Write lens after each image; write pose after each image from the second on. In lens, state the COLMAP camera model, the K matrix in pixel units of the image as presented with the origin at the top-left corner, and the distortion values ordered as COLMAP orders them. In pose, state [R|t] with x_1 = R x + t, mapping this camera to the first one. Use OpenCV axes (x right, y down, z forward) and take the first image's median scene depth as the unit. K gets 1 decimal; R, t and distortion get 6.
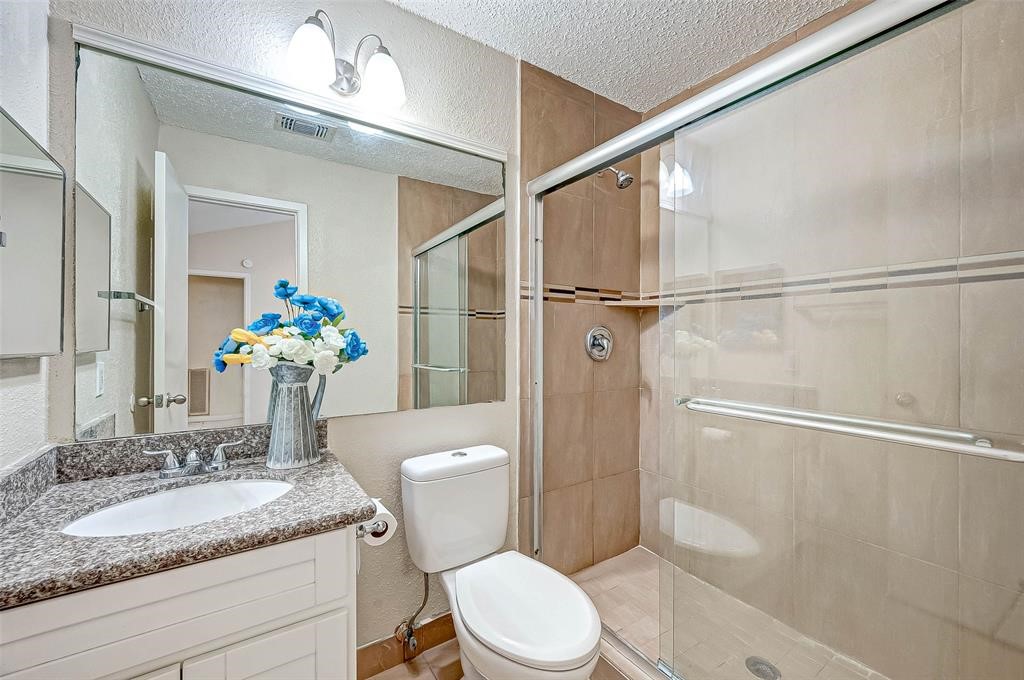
lens RADIAL K [[415.6, 0, 516.0], [0, 415.6, 335.2], [0, 0, 1]] dist [-0.000696, 0.000240]
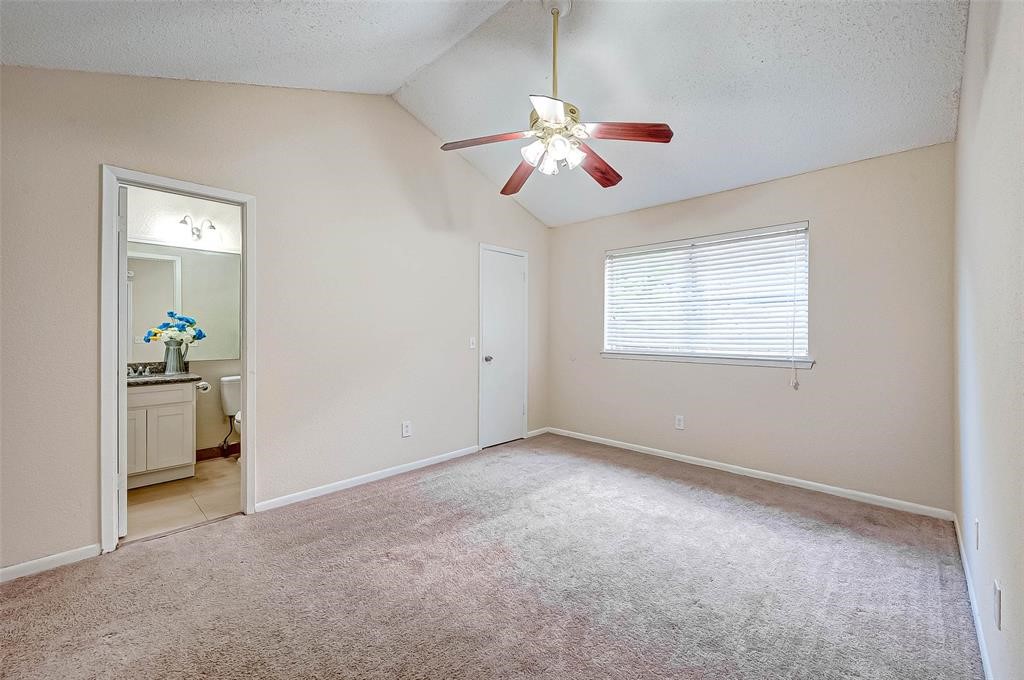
lens RADIAL K [[415.6, 0, 502.9], [0, 415.6, 333.9], [0, 0, 1]] dist [-0.000696, 0.000240]
pose [[0.981793, 0.003562, 0.189920, 1.143260], [-0.005483, 0.999939, 0.009593, -0.015655], [-0.189874, -0.010460, 0.981753, -2.250396]]
